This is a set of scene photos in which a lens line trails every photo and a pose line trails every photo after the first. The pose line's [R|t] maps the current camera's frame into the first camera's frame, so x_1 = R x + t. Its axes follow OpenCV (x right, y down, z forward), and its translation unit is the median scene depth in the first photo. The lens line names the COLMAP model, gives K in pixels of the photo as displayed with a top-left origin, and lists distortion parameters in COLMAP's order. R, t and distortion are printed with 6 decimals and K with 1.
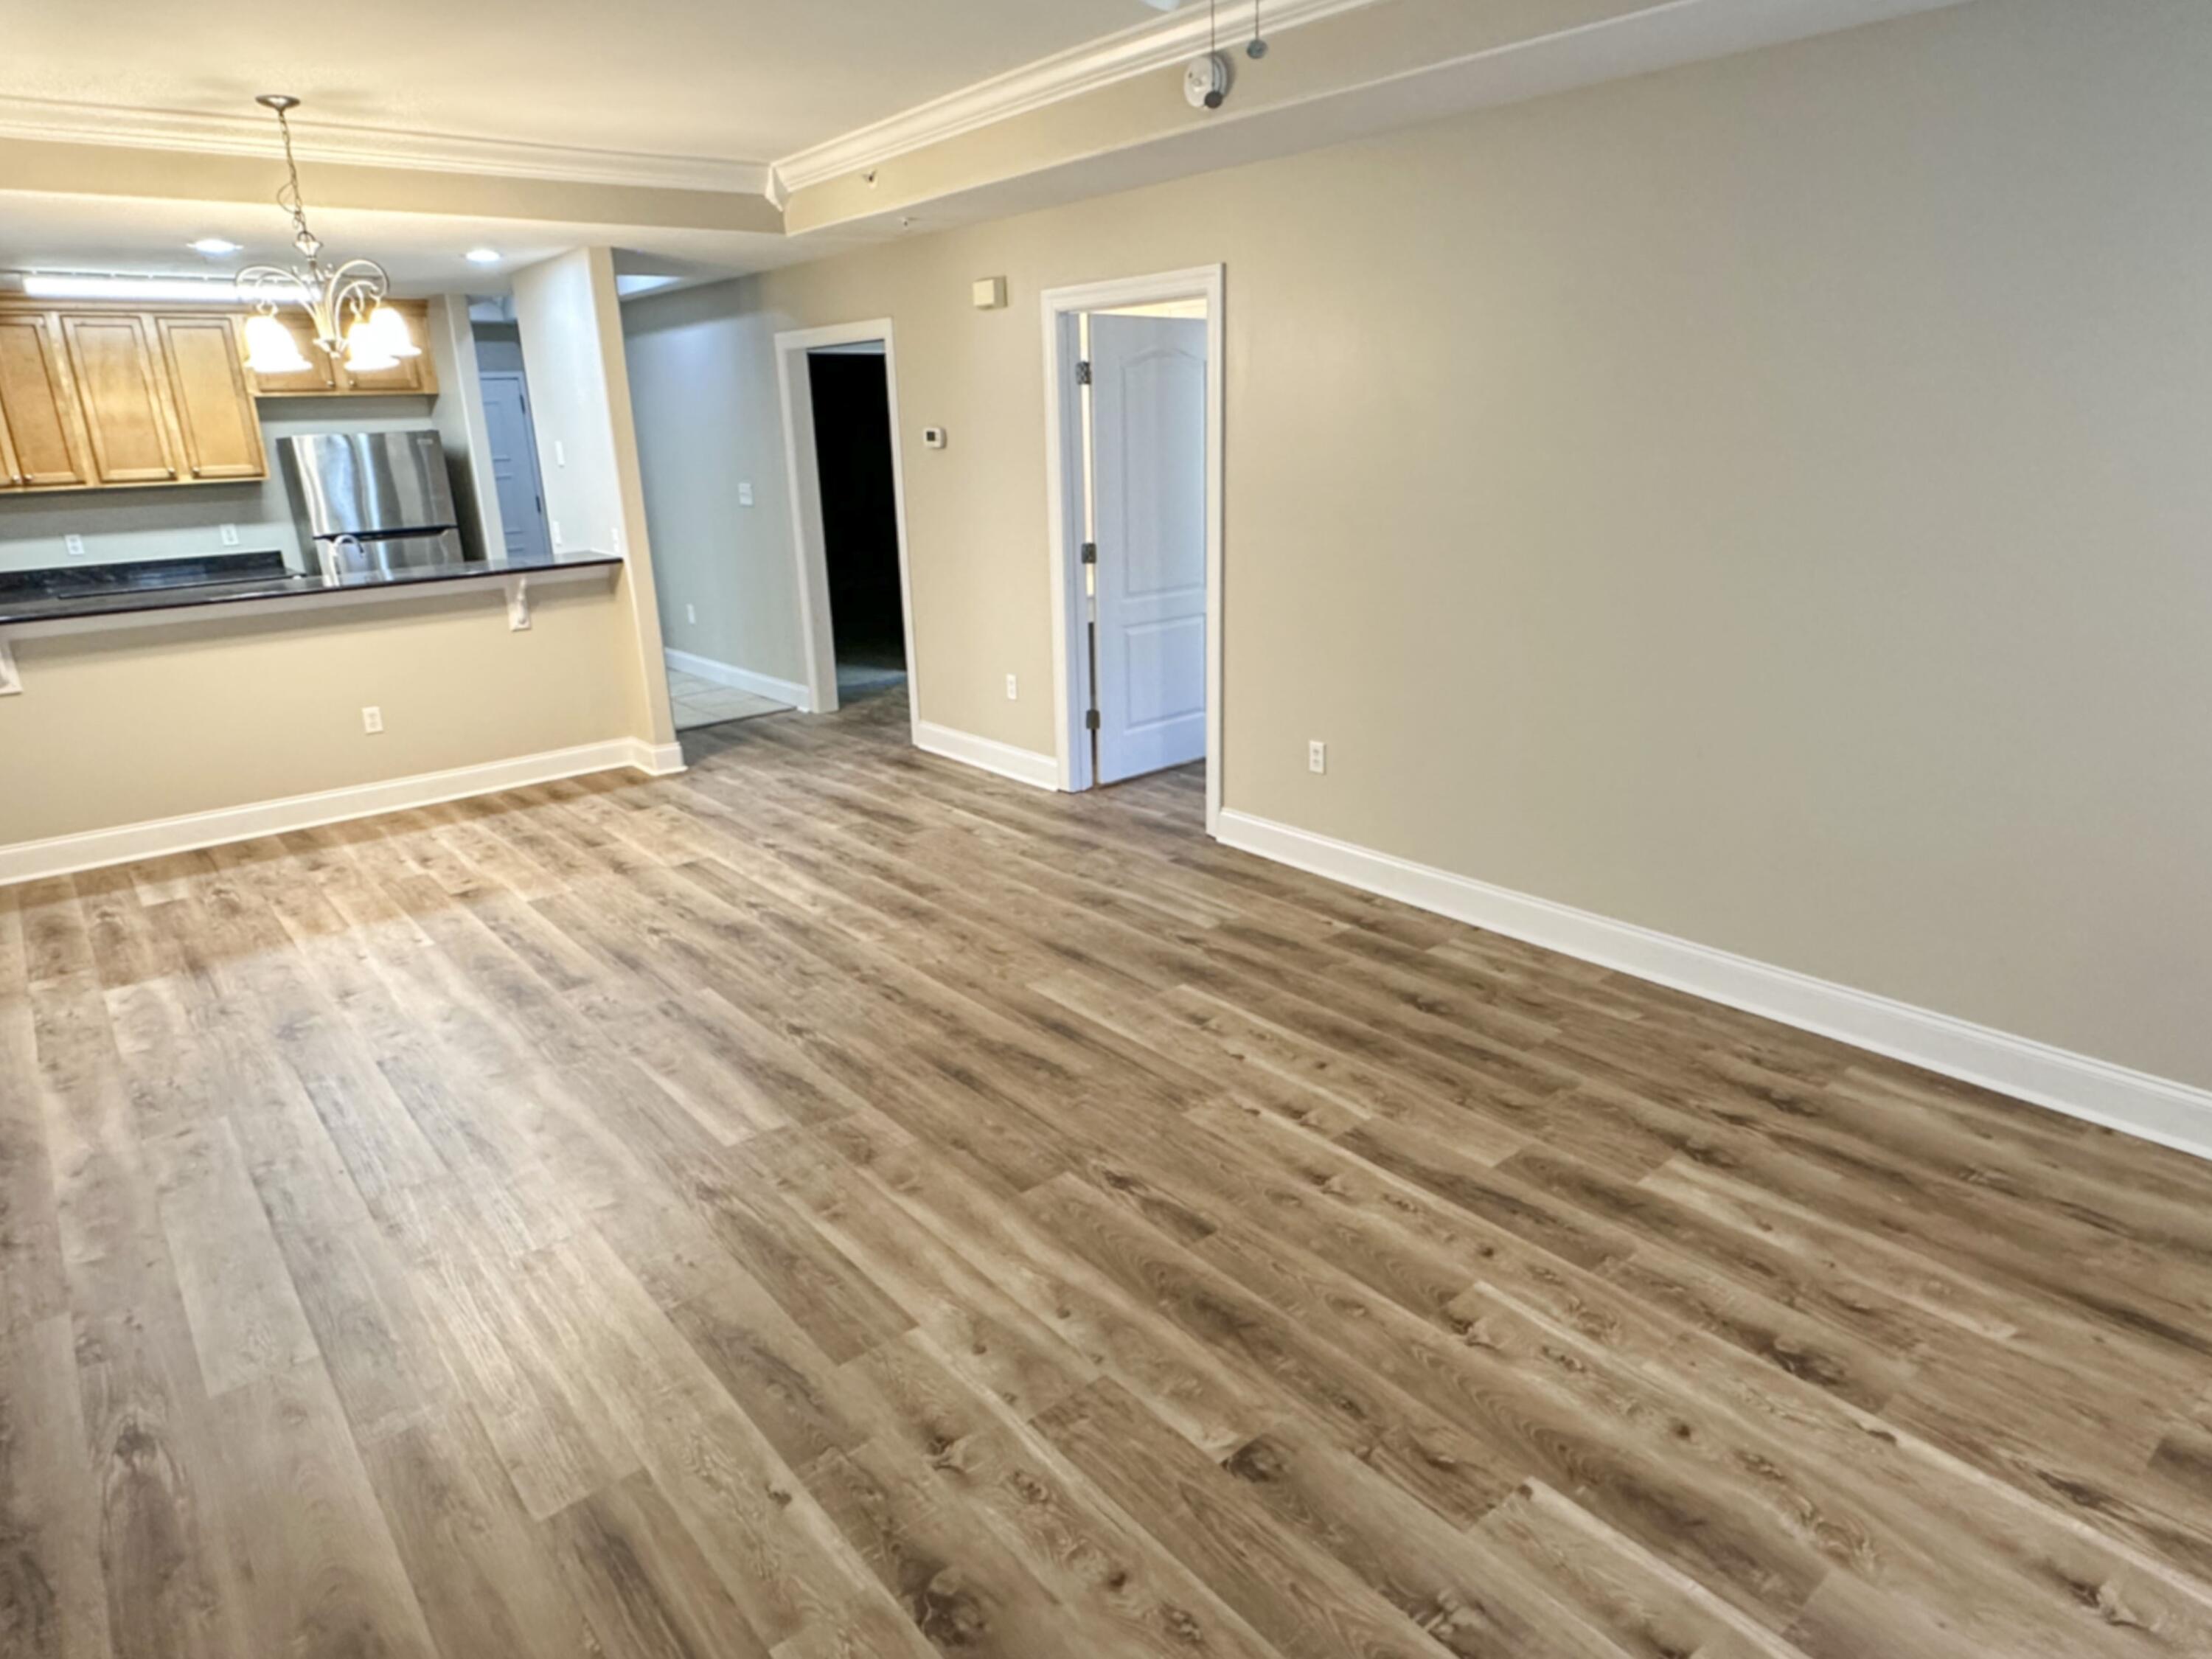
lens RADIAL K [[1296.7, 0, 1093.6], [0, 1296.7, 835.1], [0, 0, 1]] dist [-0.001016, 0.001070]
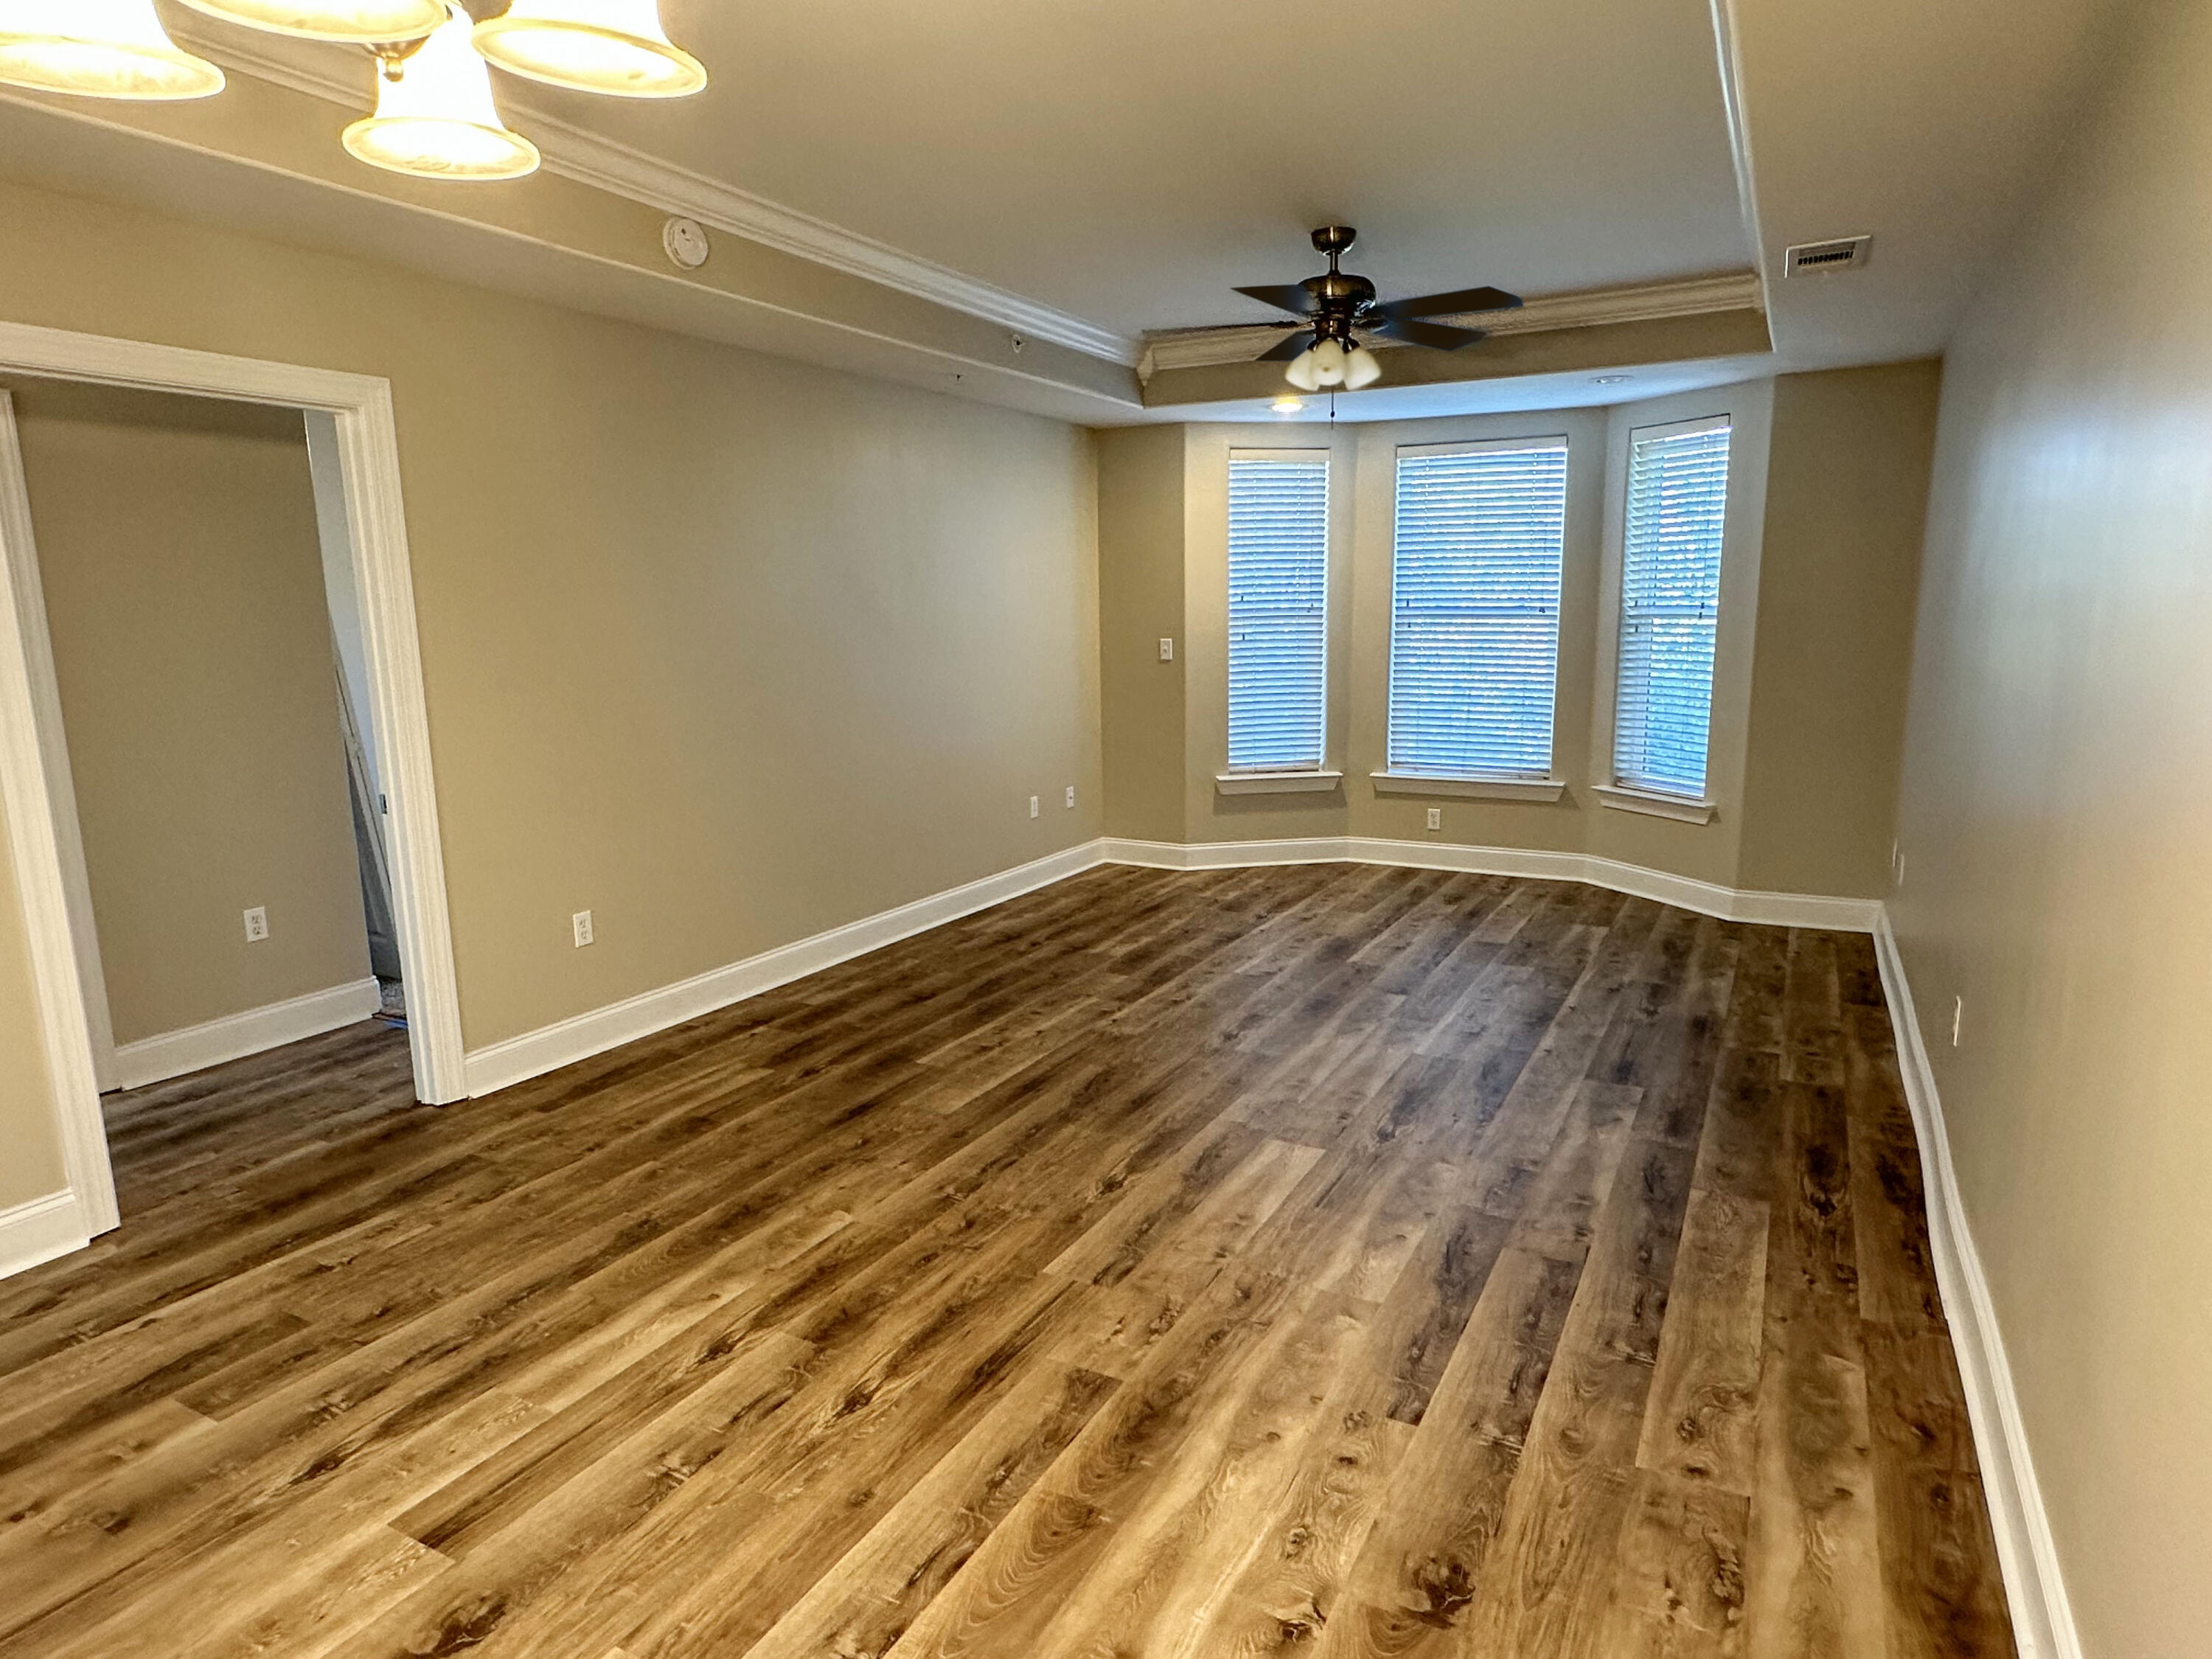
lens RADIAL K [[1296.7, 0, 1099.3], [0, 1296.7, 831.3], [0, 0, 1]] dist [-0.001016, 0.001070]
pose [[-0.369579, -0.125143, 0.920734, -0.970805], [0.312357, 0.916494, 0.249945, -0.288237], [-0.875126, 0.379972, -0.299627, 1.119407]]
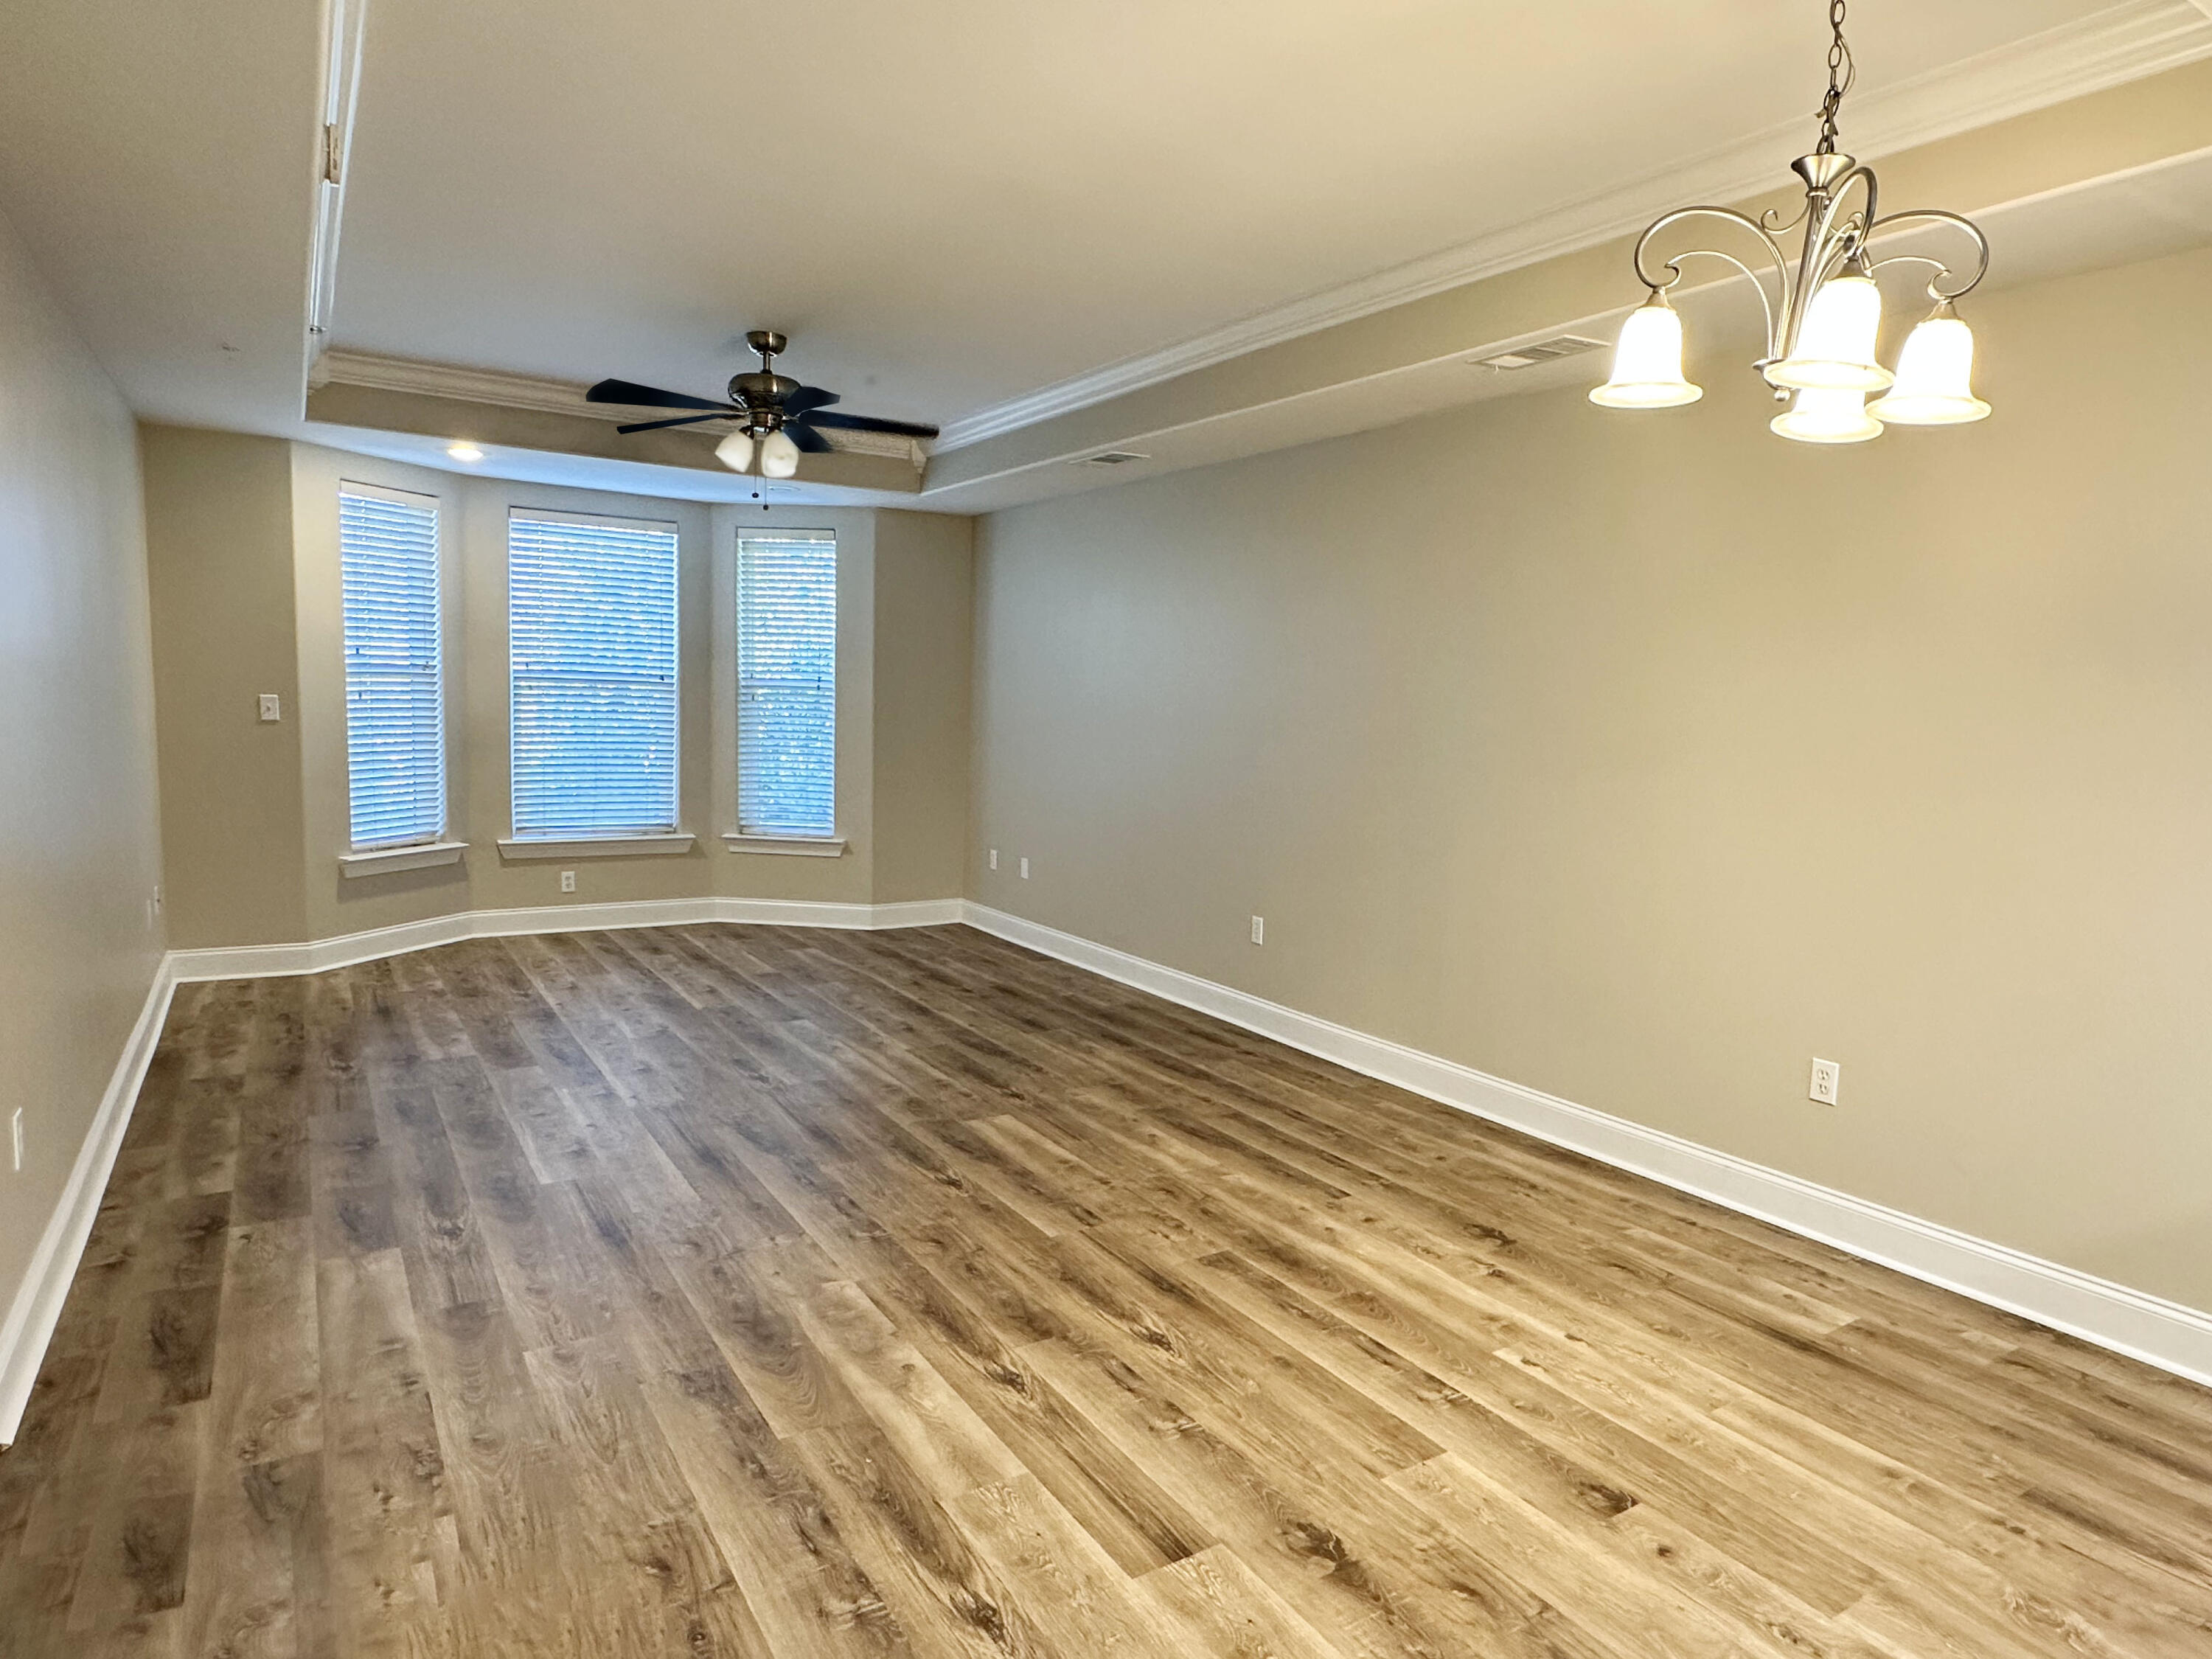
lens RADIAL K [[1296.7, 0, 1103.5], [0, 1296.7, 834.9], [0, 0, 1]] dist [-0.001016, 0.001070]
pose [[-0.991405, -0.013637, 0.130118, -0.446123], [0.040779, 0.912797, 0.406373, -0.473023], [-0.124313, 0.408186, -0.904395, 1.687621]]
